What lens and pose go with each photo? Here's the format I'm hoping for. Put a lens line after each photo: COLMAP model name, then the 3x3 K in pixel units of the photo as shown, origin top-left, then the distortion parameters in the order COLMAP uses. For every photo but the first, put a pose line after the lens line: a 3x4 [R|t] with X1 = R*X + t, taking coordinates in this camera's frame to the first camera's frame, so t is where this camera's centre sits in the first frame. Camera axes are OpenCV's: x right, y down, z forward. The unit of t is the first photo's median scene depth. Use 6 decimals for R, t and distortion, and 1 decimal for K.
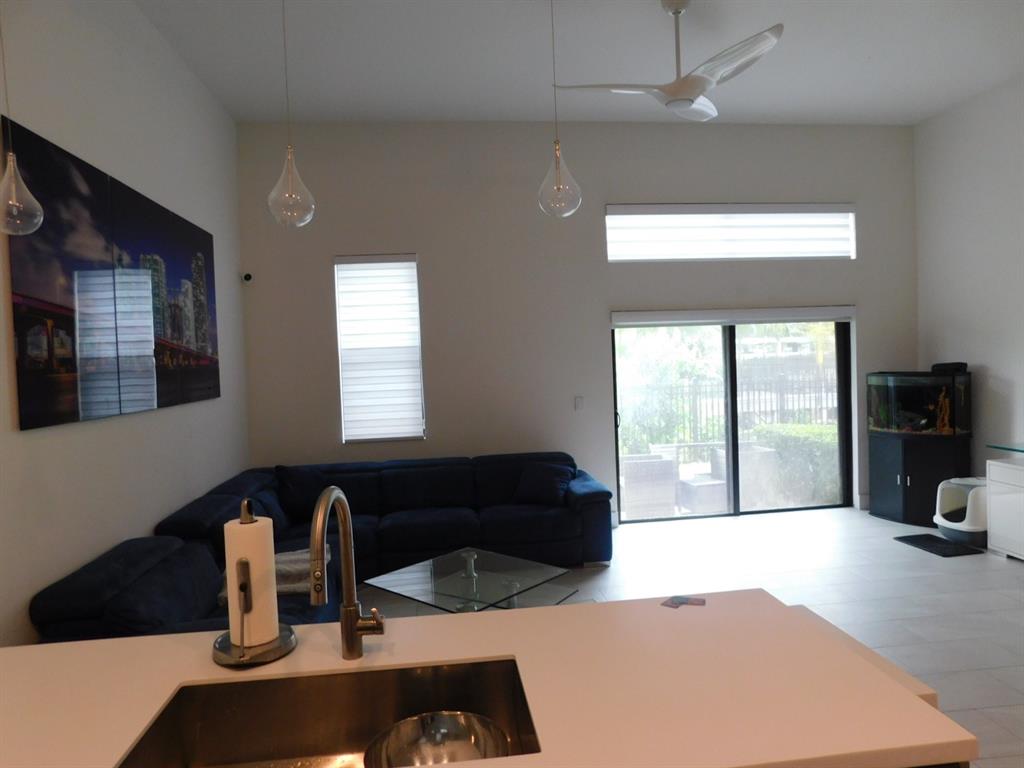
lens RADIAL K [[677.4, 0, 509.0], [0, 677.4, 379.1], [0, 0, 1]] dist [-0.061487, 0.052091]
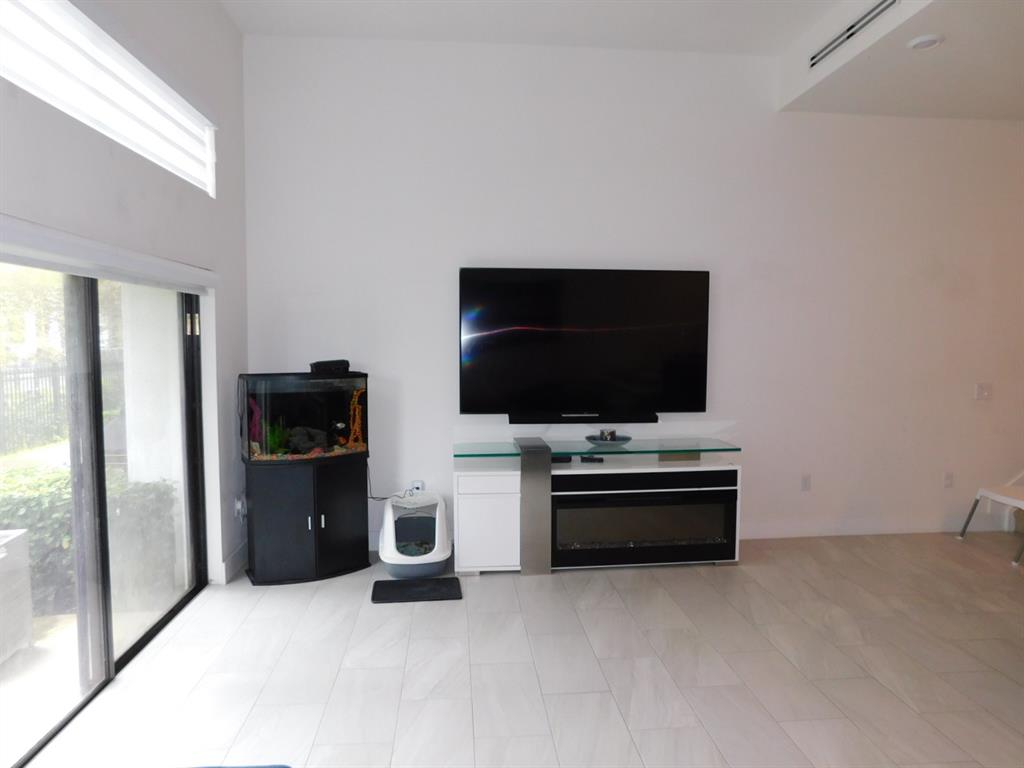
lens RADIAL K [[677.4, 0, 512.1], [0, 677.4, 384.4], [0, 0, 1]] dist [-0.061487, 0.052091]
pose [[0.026967, -0.030376, 0.999175, -0.129764], [0.027515, 0.999182, 0.029633, -0.013827], [-0.999258, 0.026693, 0.027781, 0.754079]]
